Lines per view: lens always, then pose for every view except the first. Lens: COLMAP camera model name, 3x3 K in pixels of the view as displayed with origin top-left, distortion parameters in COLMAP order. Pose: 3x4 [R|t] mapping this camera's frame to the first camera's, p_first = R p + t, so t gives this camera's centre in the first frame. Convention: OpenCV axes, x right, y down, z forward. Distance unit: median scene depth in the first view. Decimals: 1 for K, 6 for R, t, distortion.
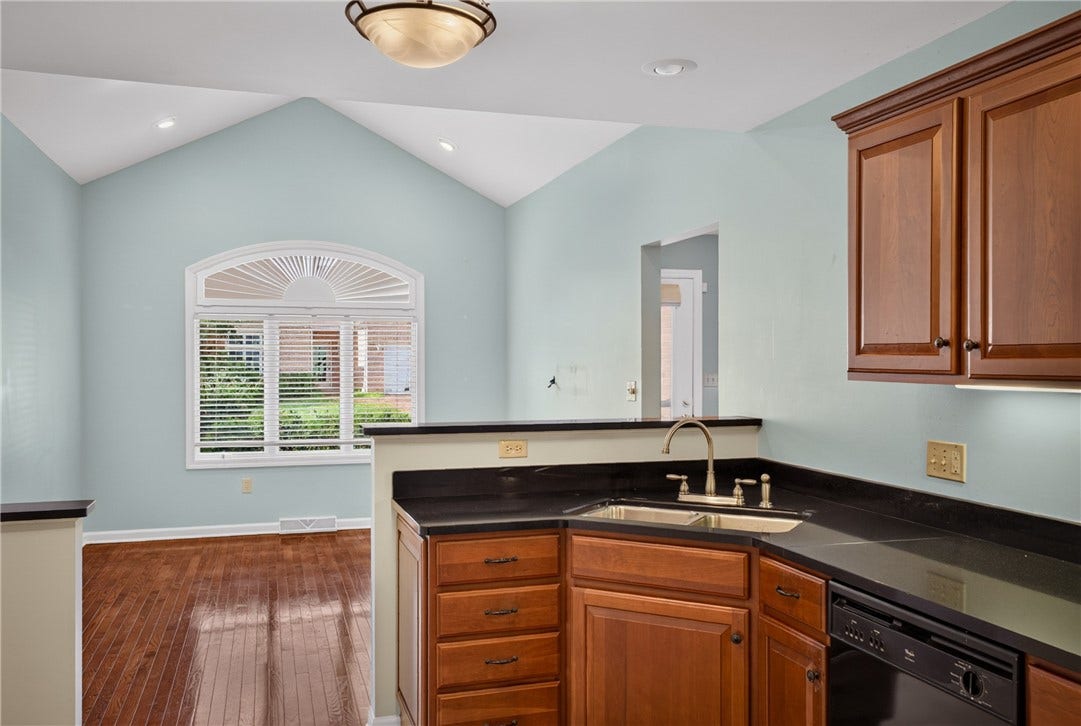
lens RADIAL K [[918.8, 0, 540.5], [0, 918.8, 363.0], [0, 0, 1]] dist [0.016691, 0.009150]
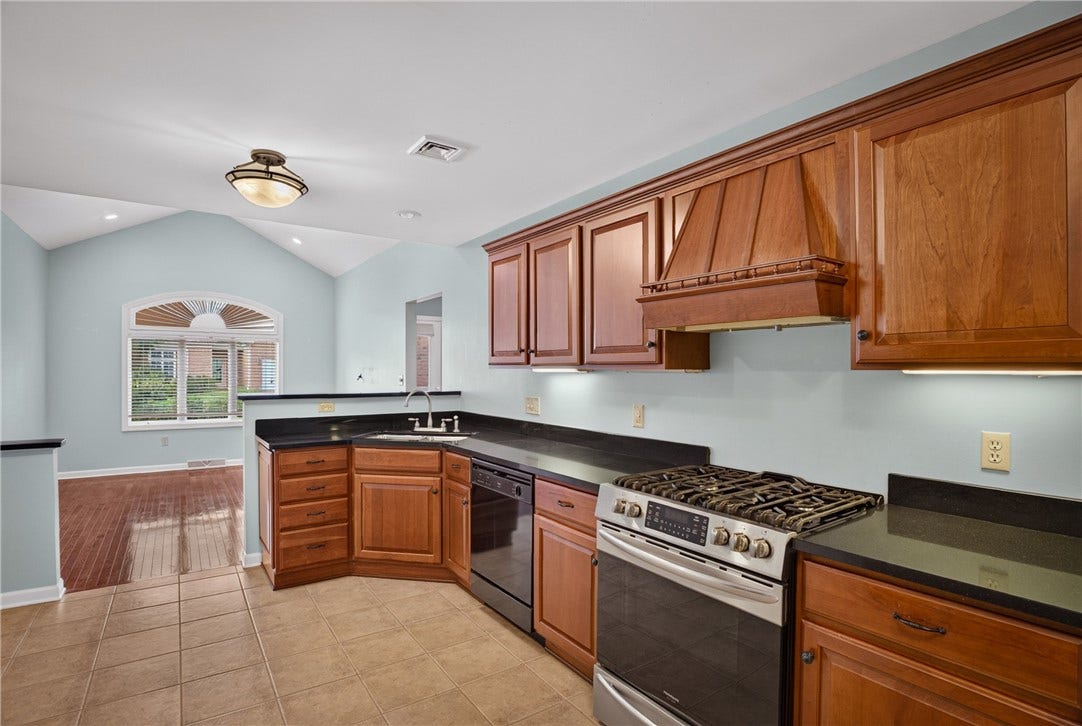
lens RADIAL K [[529.1, 0, 542.6], [0, 529.1, 372.0], [0, 0, 1]] dist [-0.043000, 0.006203]
pose [[0.948504, 0.002571, 0.316754, 0.054151], [-0.002596, 0.999997, -0.000343, 0.022920], [-0.316754, -0.000497, 0.948508, -0.175849]]
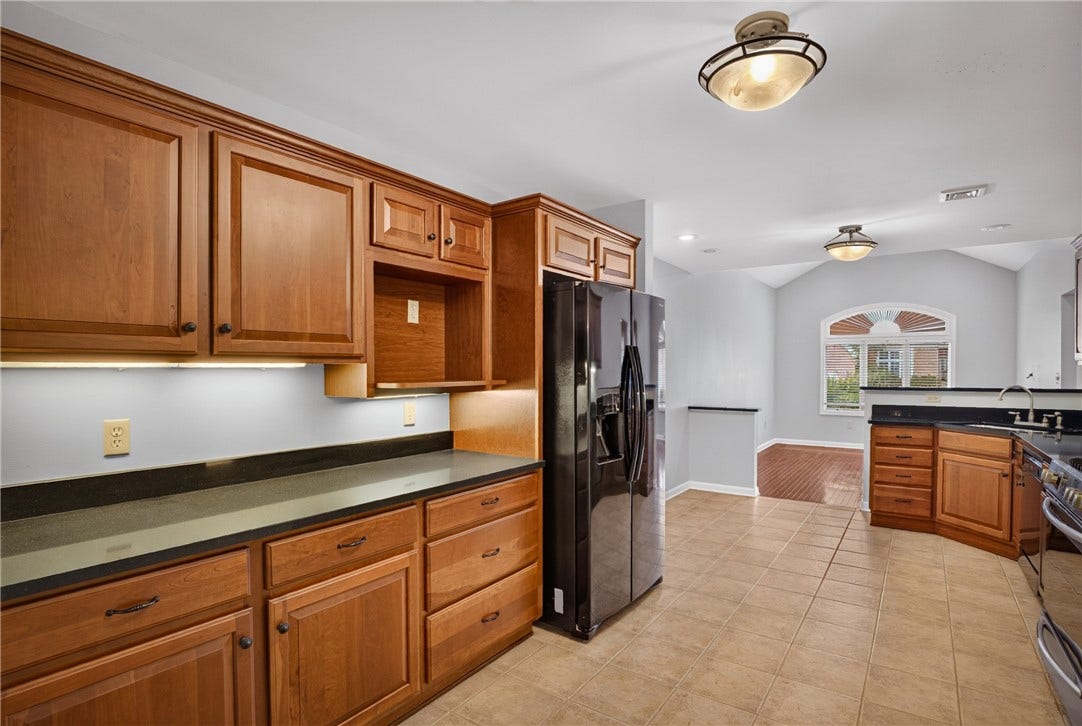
lens RADIAL K [[533.9, 0, 541.3], [0, 533.9, 367.6], [0, 0, 1]] dist [-0.035393, 0.000871]
pose [[0.611293, -0.002035, -0.791401, 0.448004], [-0.003281, 0.999982, -0.005105, 0.030414], [0.791397, 0.005717, 0.611275, -0.618730]]
